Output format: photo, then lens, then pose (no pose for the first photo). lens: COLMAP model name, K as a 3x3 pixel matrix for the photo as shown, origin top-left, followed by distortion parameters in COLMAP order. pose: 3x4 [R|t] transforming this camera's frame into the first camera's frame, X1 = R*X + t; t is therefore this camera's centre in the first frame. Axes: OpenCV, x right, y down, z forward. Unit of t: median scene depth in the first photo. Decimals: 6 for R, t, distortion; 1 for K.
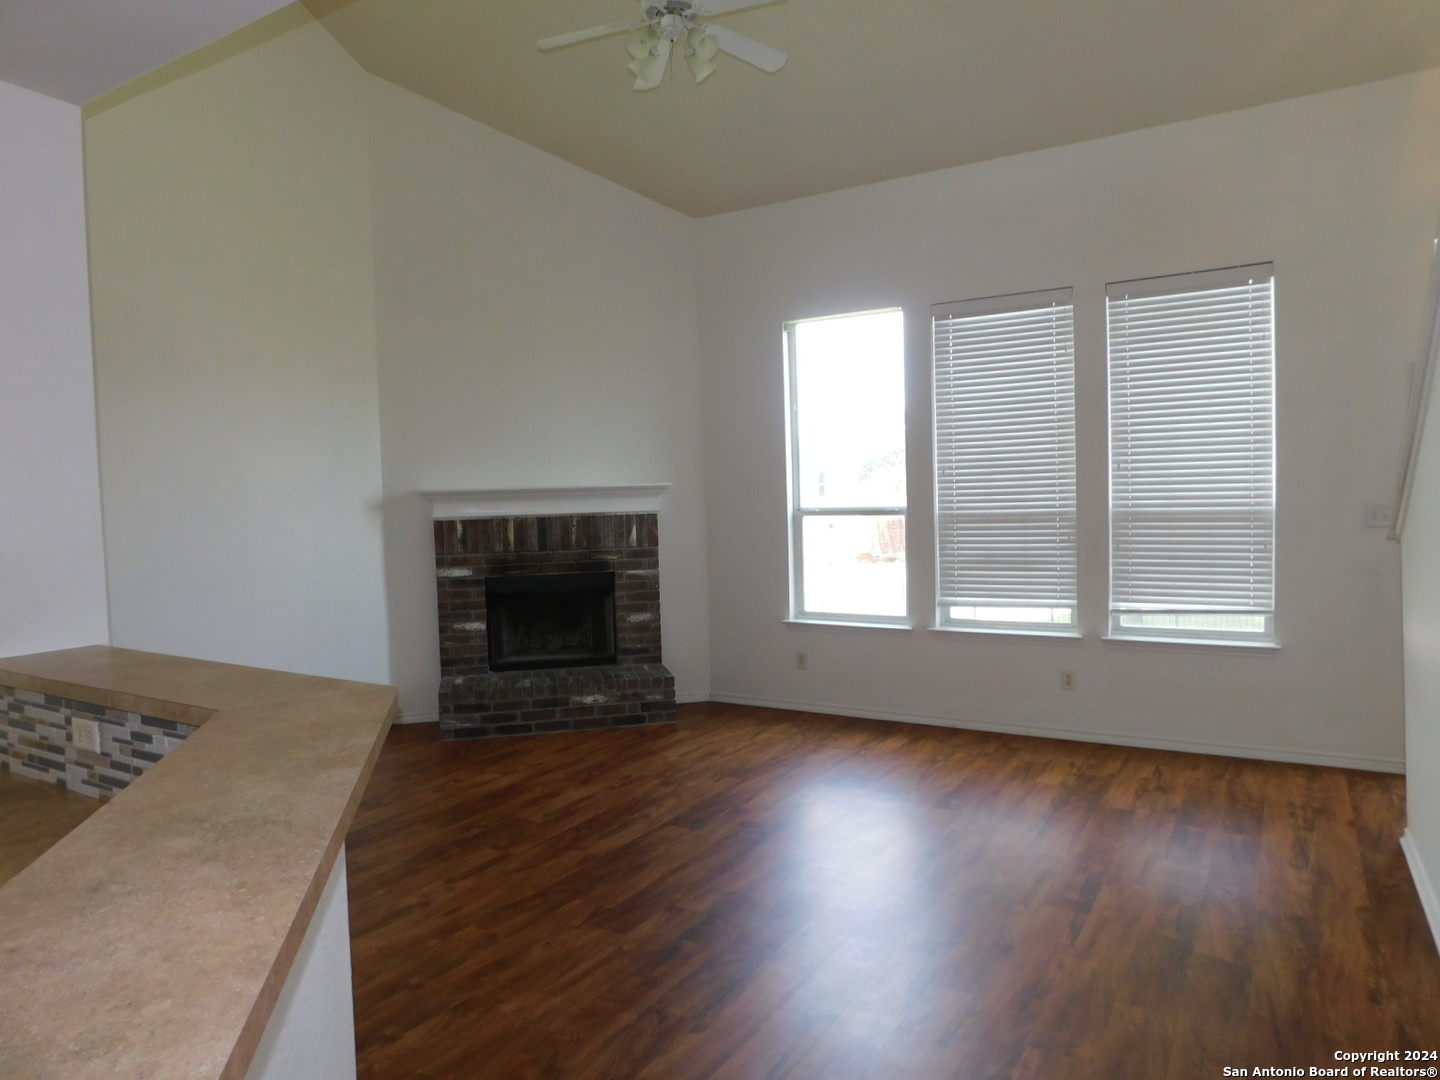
lens RADIAL K [[945.8, 0, 720.0], [0, 945.8, 540.0], [0, 0, 1]] dist [-0.080829, 0.059318]
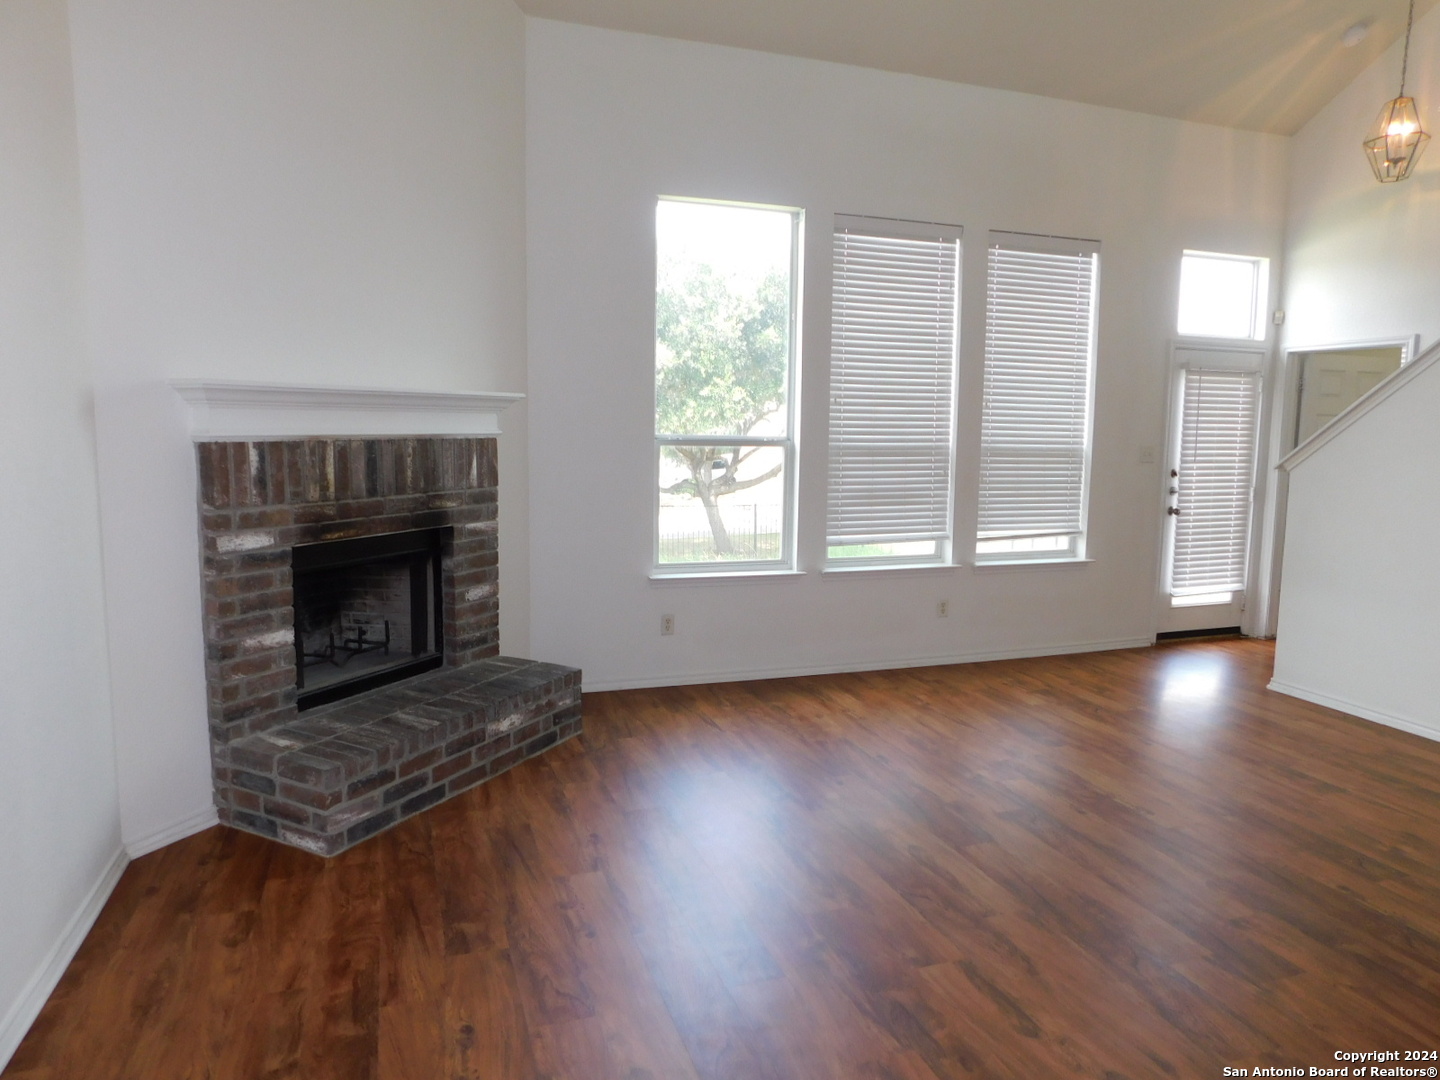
lens RADIAL K [[945.8, 0, 720.0], [0, 945.8, 540.0], [0, 0, 1]] dist [-0.080829, 0.059318]
pose [[0.632433, -0.058409, 0.772410, -0.537422], [0.007309, 0.997559, 0.069450, -0.000695], [-0.774580, -0.038277, 0.631316, 0.484618]]
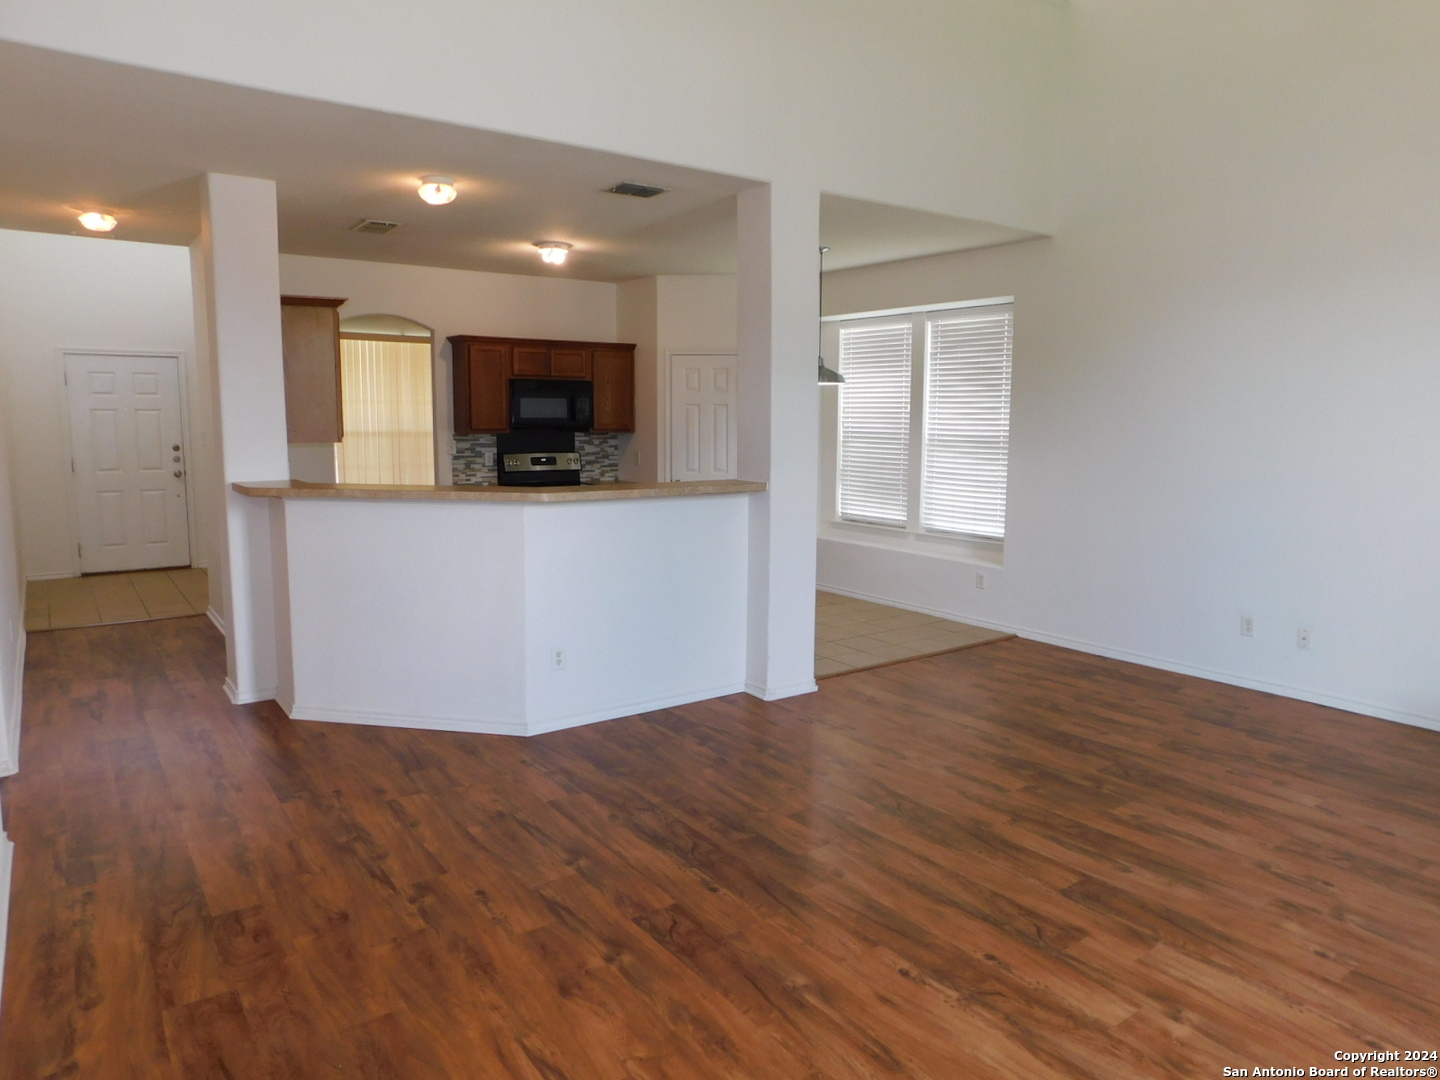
lens RADIAL K [[945.8, 0, 720.0], [0, 945.8, 540.0], [0, 0, 1]] dist [-0.080829, 0.059318]
pose [[-0.385380, 0.144997, -0.911295, 0.470313], [-0.047438, 0.983158, 0.176493, -0.044246], [0.921538, 0.111247, -0.372011, 0.697322]]
